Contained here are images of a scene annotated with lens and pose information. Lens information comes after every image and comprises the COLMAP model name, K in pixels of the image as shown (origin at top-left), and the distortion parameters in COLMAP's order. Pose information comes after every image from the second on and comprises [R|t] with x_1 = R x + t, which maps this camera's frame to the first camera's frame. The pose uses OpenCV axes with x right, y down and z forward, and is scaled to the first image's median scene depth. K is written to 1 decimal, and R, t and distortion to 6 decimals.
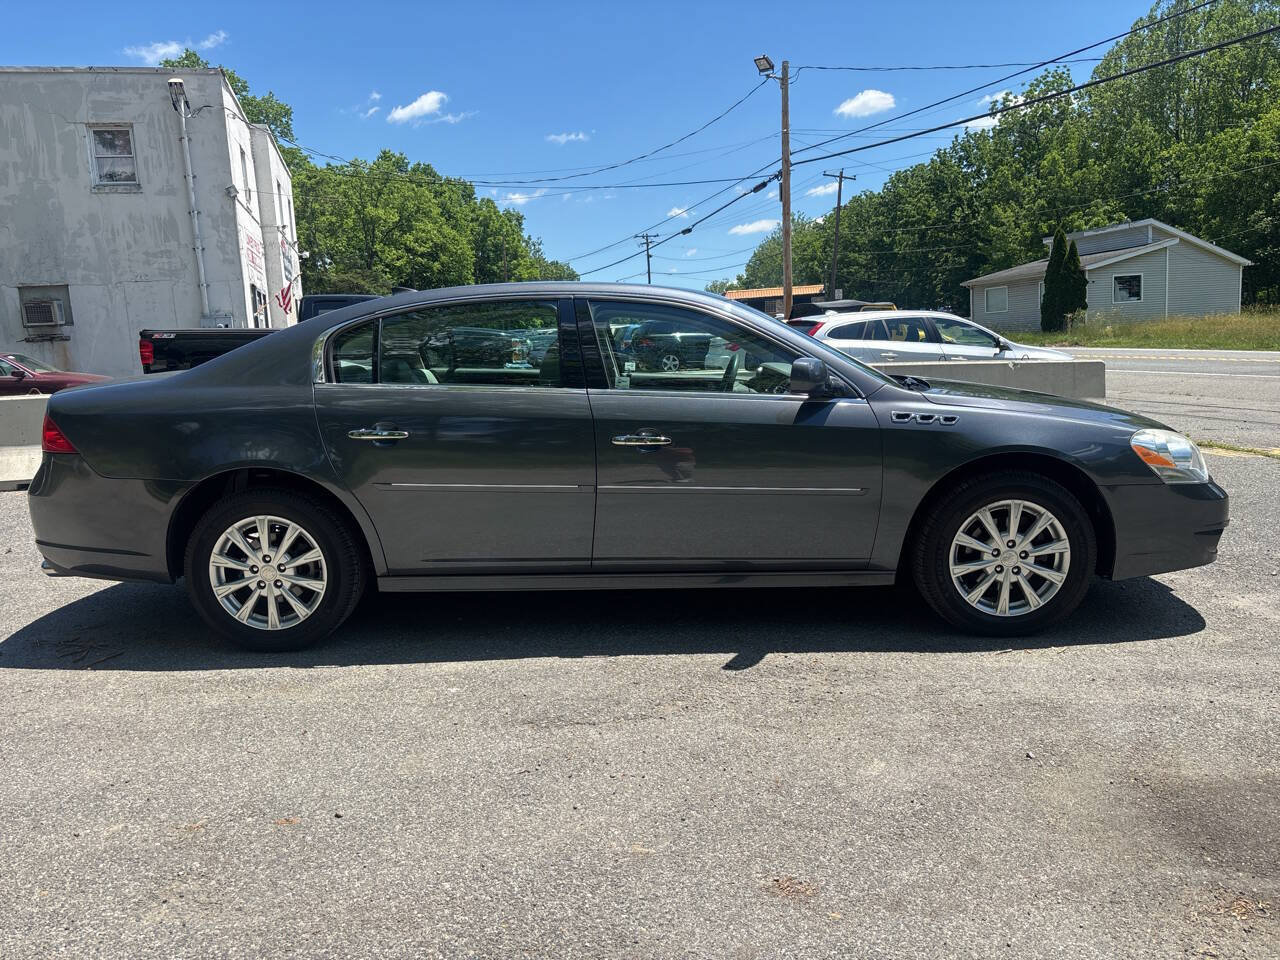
lens RADIAL K [[974.4, 0, 640.1], [0, 974.4, 477.1], [0, 0, 1]] dist [0.042077, -0.043443]
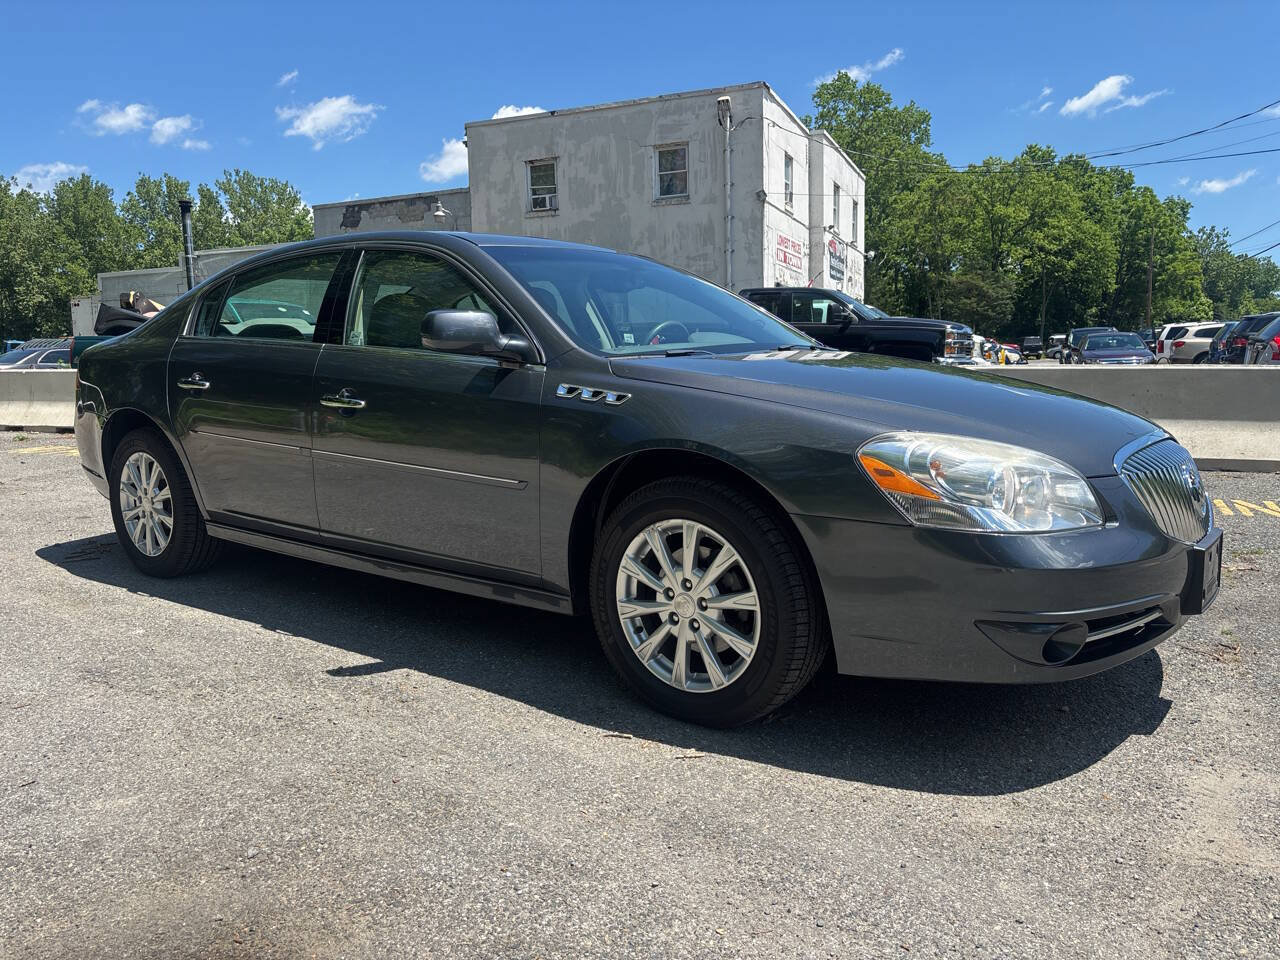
lens RADIAL K [[974.4, 0, 645.3], [0, 974.4, 474.0], [0, 0, 1]] dist [0.042077, -0.043443]
pose [[0.802405, 0.095928, -0.589020, 0.141145], [-0.100604, 0.994614, 0.024933, -0.004207], [0.588239, 0.039252, 0.807734, 0.082280]]
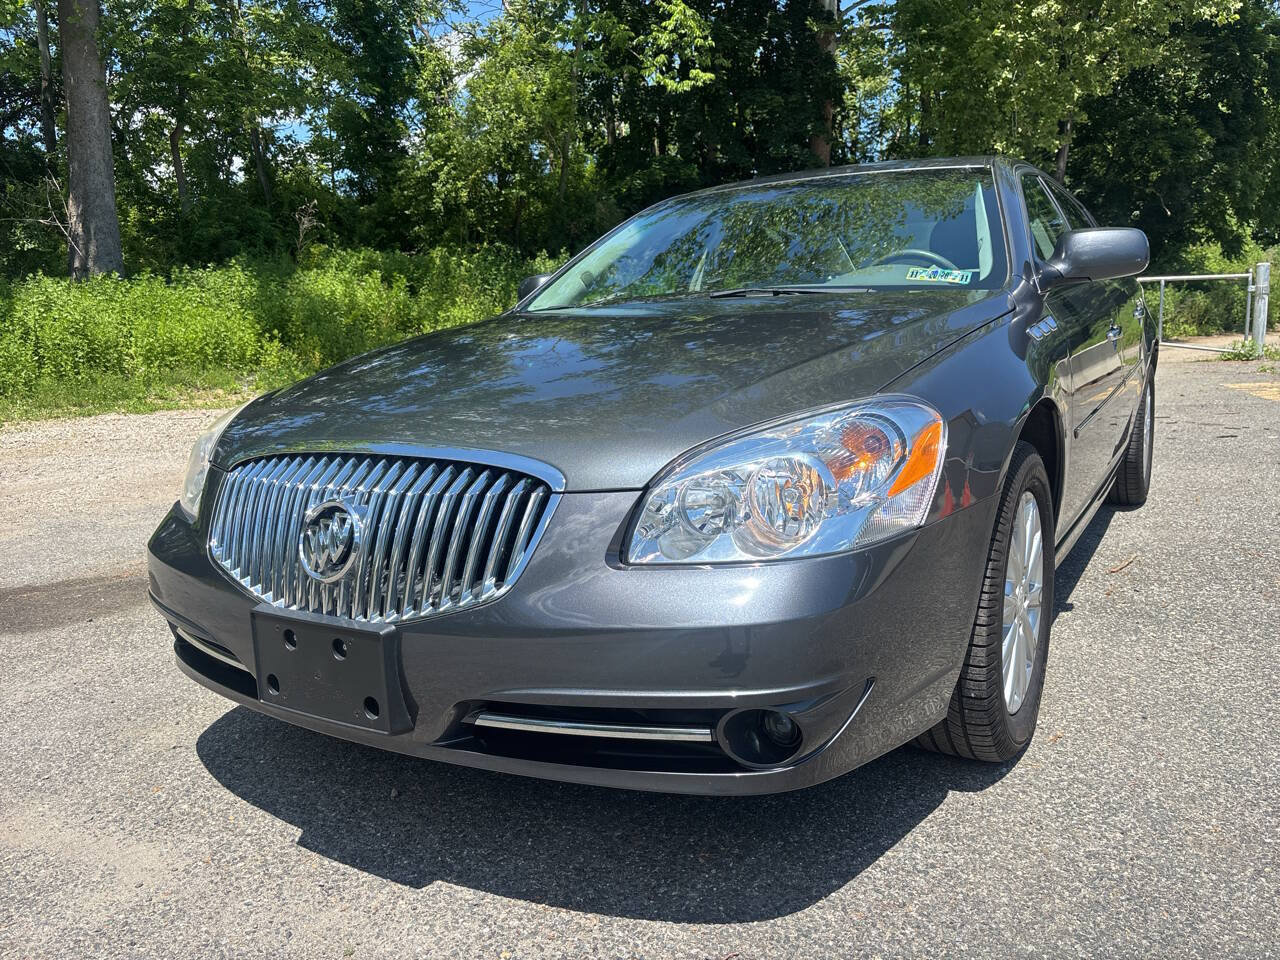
lens RADIAL K [[974.4, 0, 643.8], [0, 974.4, 467.5], [0, 0, 1]] dist [0.042077, -0.043443]
pose [[-0.513662, 0.177735, -0.839382, 0.176100], [-0.072713, 0.965772, 0.248994, -0.033328], [0.854906, 0.188932, -0.483157, 0.289764]]
